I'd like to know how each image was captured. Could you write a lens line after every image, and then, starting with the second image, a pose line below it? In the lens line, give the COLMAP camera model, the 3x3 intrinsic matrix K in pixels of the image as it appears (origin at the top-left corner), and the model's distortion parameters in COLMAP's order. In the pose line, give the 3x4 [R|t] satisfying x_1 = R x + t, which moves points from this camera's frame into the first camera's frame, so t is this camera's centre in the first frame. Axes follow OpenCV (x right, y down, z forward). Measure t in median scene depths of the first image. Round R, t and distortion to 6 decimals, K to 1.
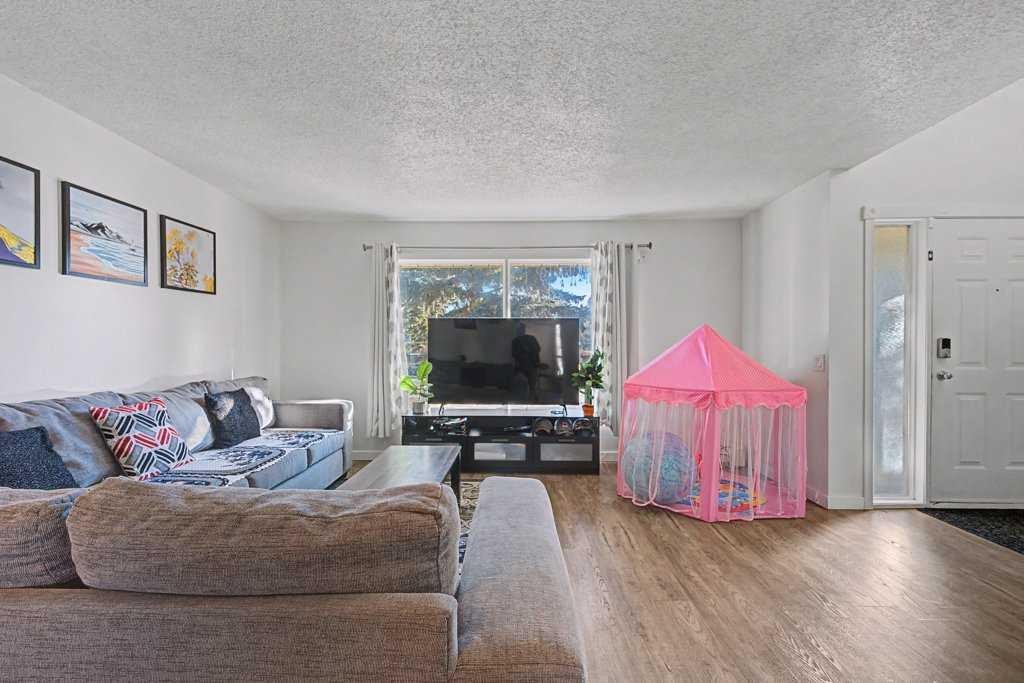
lens RADIAL K [[421.9, 0, 506.7], [0, 421.9, 346.2], [0, 0, 1]] dist [-0.000016, -0.000187]
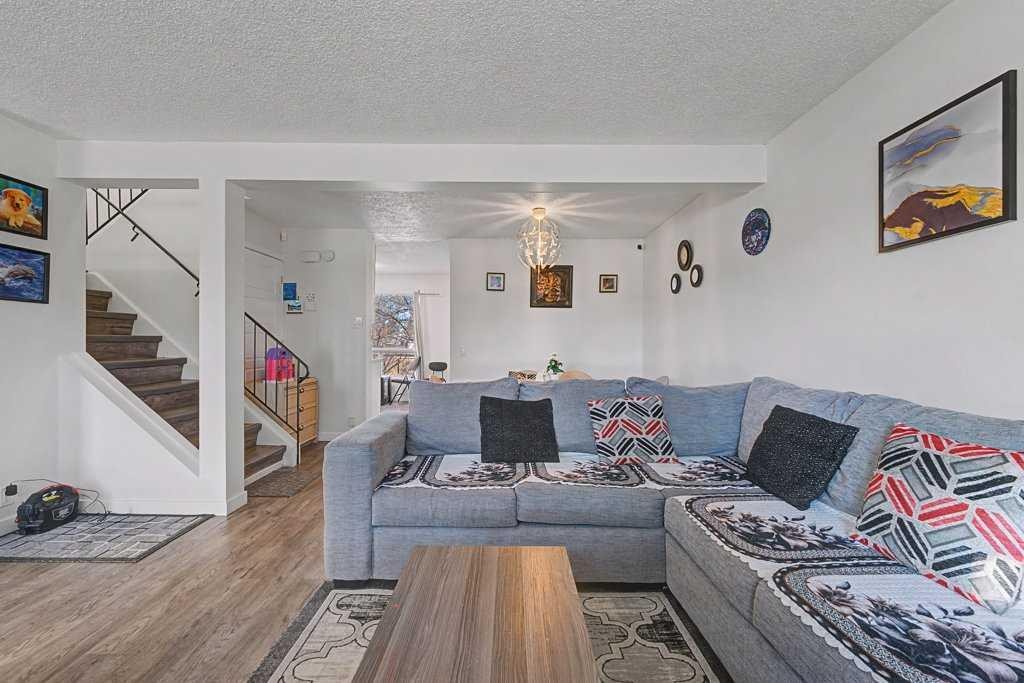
lens RADIAL K [[431.4, 0, 512.0], [0, 431.4, 341.5], [0, 0, 1]] dist [0.001631, 0.000112]
pose [[-0.999876, -0.005258, -0.014828, -0.234874], [-0.005192, 0.999976, -0.004538, 0.011224], [0.014852, -0.004461, -0.999880, 1.228437]]
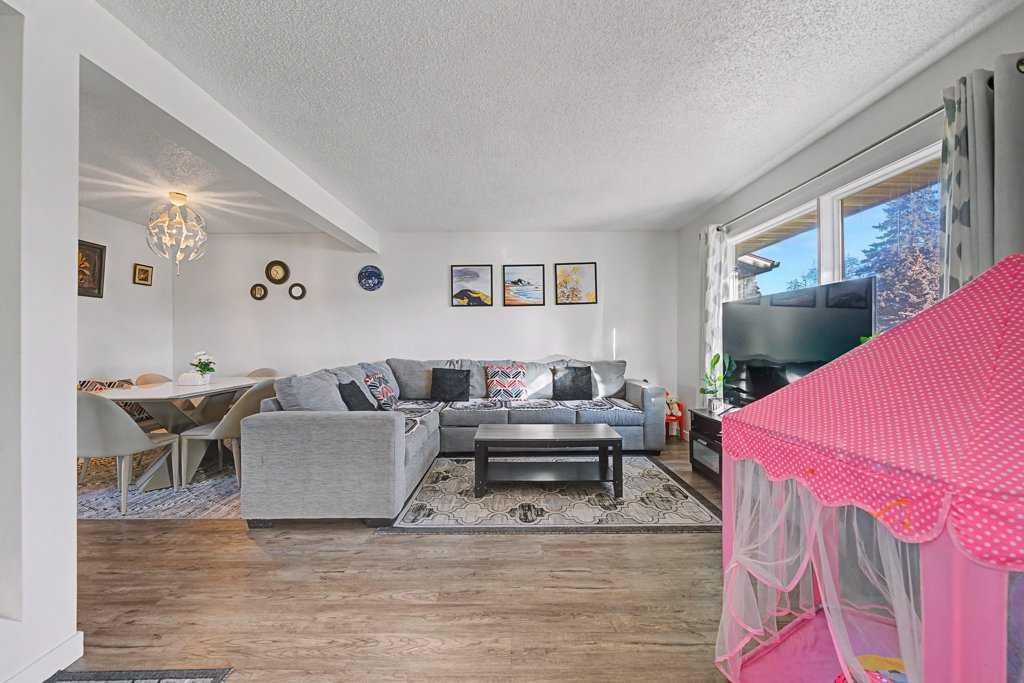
lens RADIAL K [[418.0, 0, 508.8], [0, 418.0, 339.0], [0, 0, 1]] dist [-0.000168, -0.000268]
pose [[0.018153, -0.004933, -0.999823, 0.925459], [0.003890, 0.999981, -0.004863, 0.011429], [0.999828, -0.003801, 0.018171, 0.772230]]
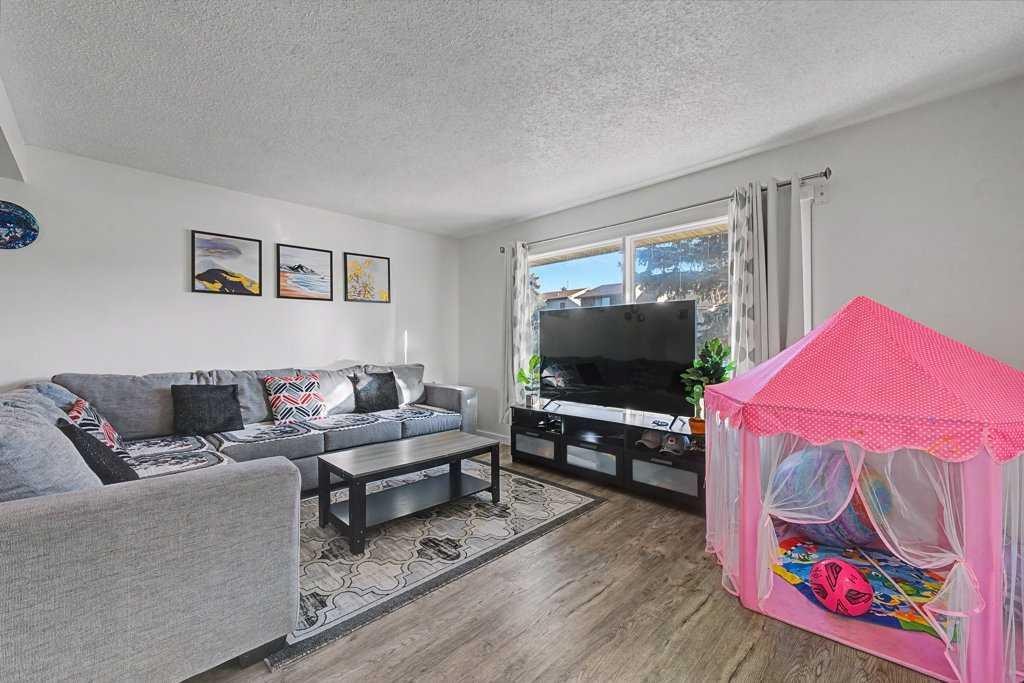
lens RADIAL K [[412.8, 0, 507.7], [0, 412.8, 342.1], [0, 0, 1]] dist [0.000622, -0.000002]
pose [[0.716849, -0.003609, -0.697219, 0.612541], [0.001655, 0.999993, -0.003475, 0.012024], [0.697226, 0.001338, 0.716850, 0.354422]]
